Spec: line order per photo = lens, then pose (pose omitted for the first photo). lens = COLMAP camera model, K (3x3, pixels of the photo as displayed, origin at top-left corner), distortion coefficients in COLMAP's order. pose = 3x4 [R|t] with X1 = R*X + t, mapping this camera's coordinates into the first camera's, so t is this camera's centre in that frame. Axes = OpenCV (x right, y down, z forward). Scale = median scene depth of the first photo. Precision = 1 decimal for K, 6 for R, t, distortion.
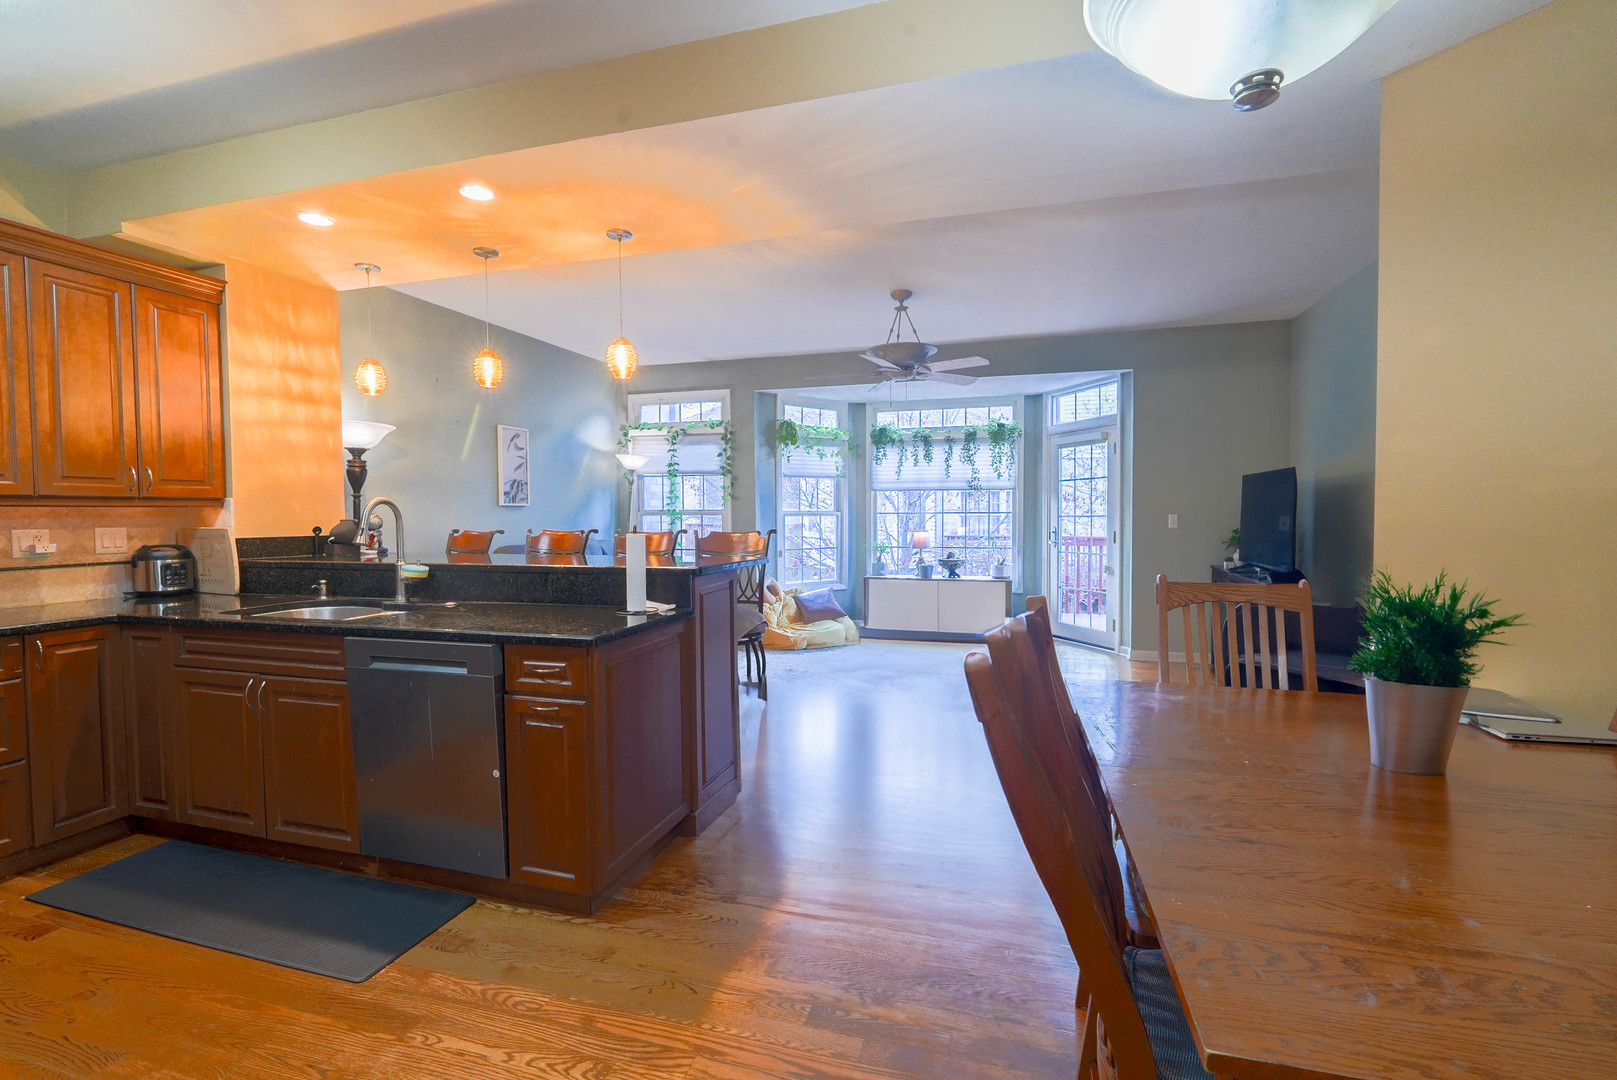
lens RADIAL K [[718.8, 0, 801.9], [0, 718.8, 534.0], [0, 0, 1]] dist [0.000218, 0.000102]
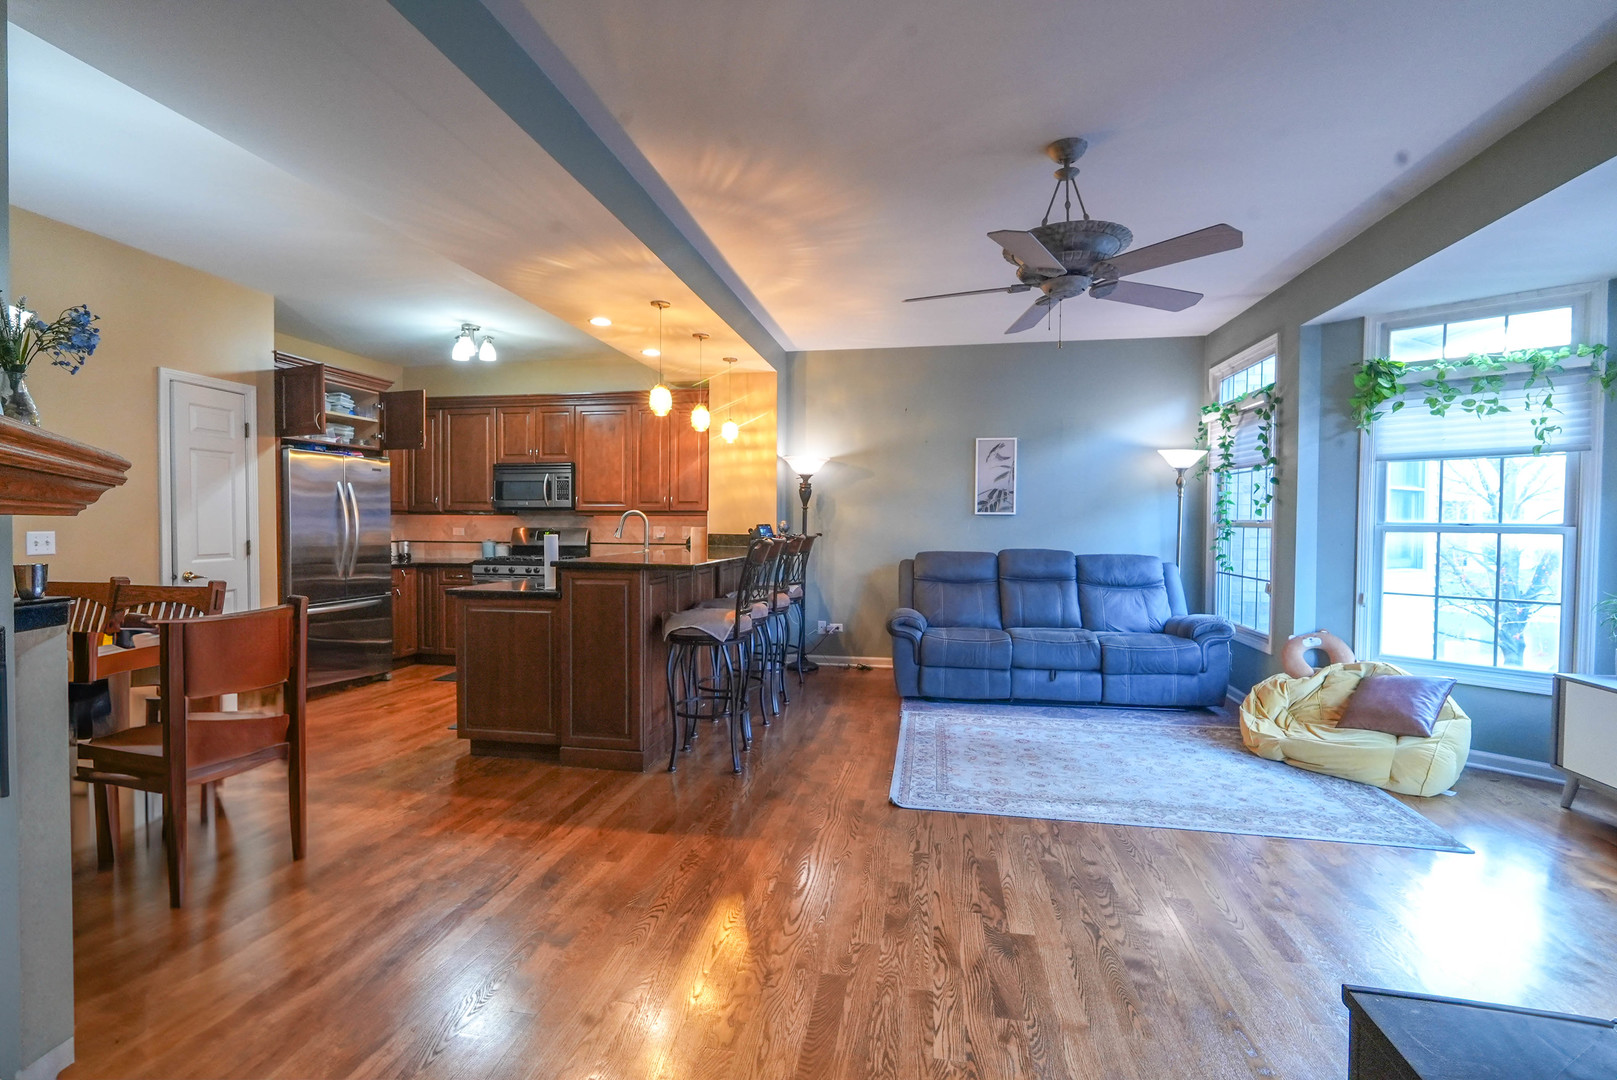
lens RADIAL K [[718.8, 0, 804.8], [0, 718.8, 542.3], [0, 0, 1]] dist [0.000218, 0.000102]
pose [[0.131099, 0.037734, -0.990651, 0.959152], [-0.036917, 0.998768, 0.033158, -0.039108], [0.990682, 0.032225, 0.132330, 0.979780]]
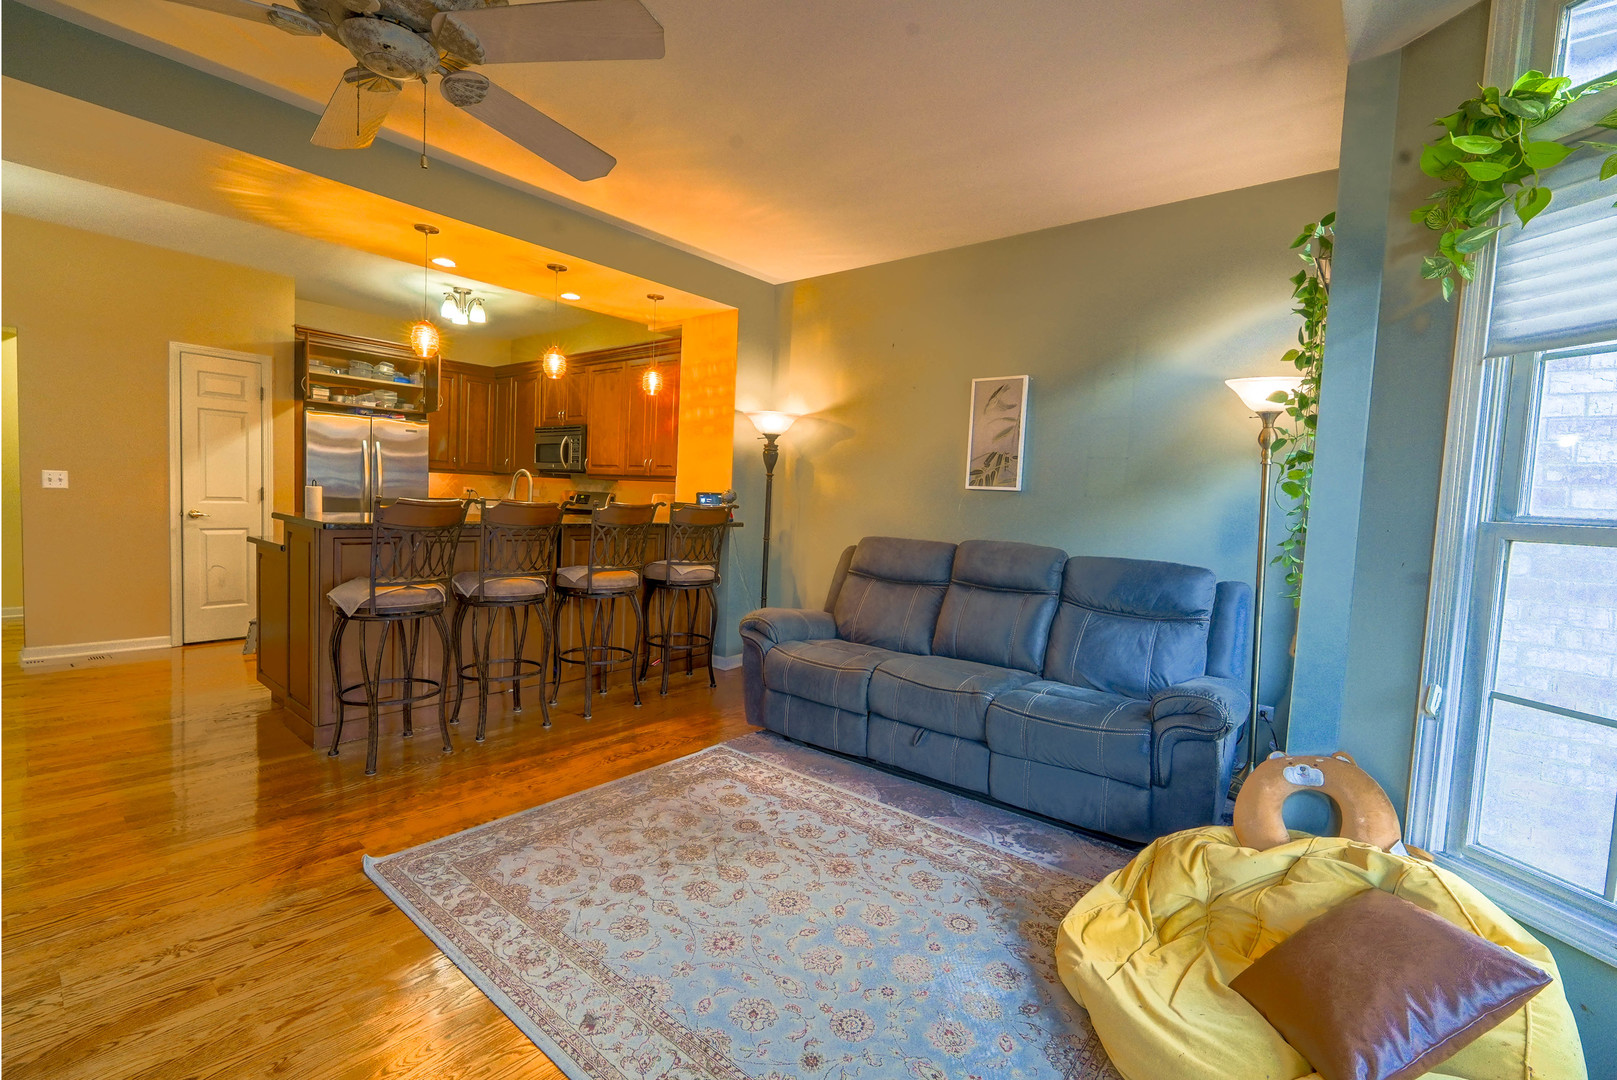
lens RADIAL K [[718.8, 0, 808.5], [0, 718.8, 536.7], [0, 0, 1]] dist [0.000218, 0.000102]
pose [[-0.376890, 0.043903, -0.925217, 0.527682], [-0.070076, 0.994662, 0.075744, -0.056448], [0.923603, 0.093383, -0.371802, 1.806892]]
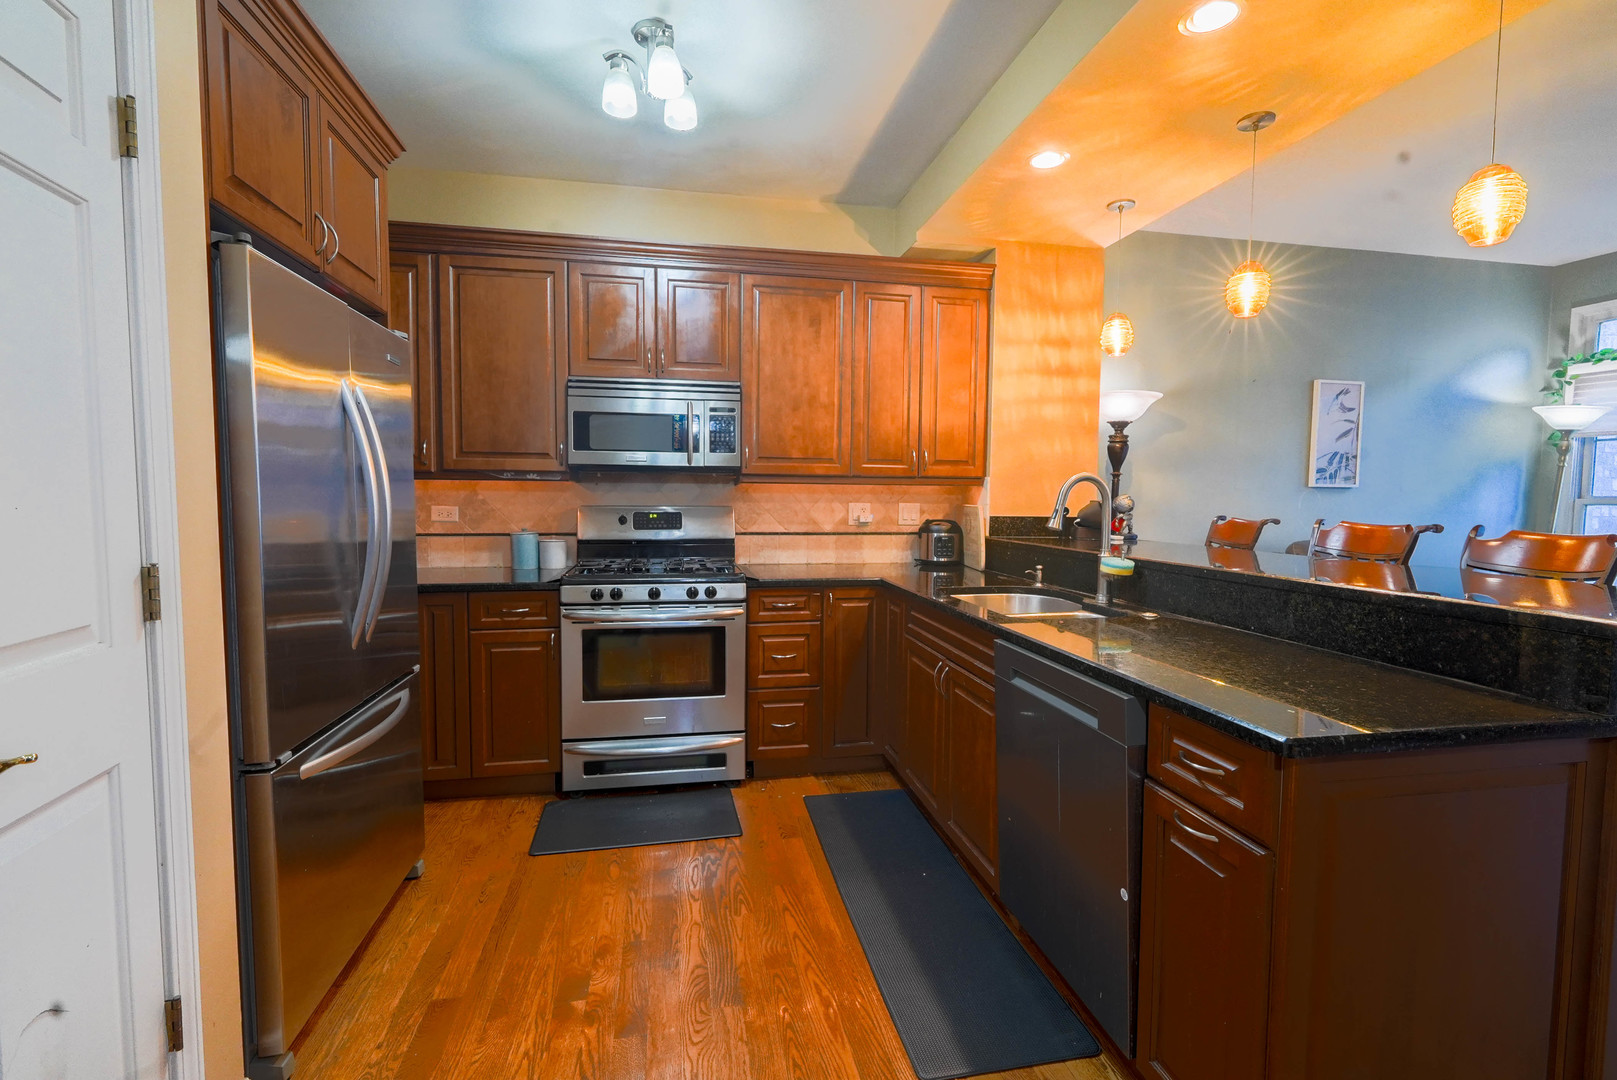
lens RADIAL K [[718.8, 0, 805.9], [0, 718.8, 539.3], [0, 0, 1]] dist [0.000218, 0.000102]
pose [[0.480386, 0.065832, -0.874583, -0.011493], [-0.040089, 0.997785, 0.053086, -0.004962], [0.876141, 0.009559, 0.481961, 0.266879]]
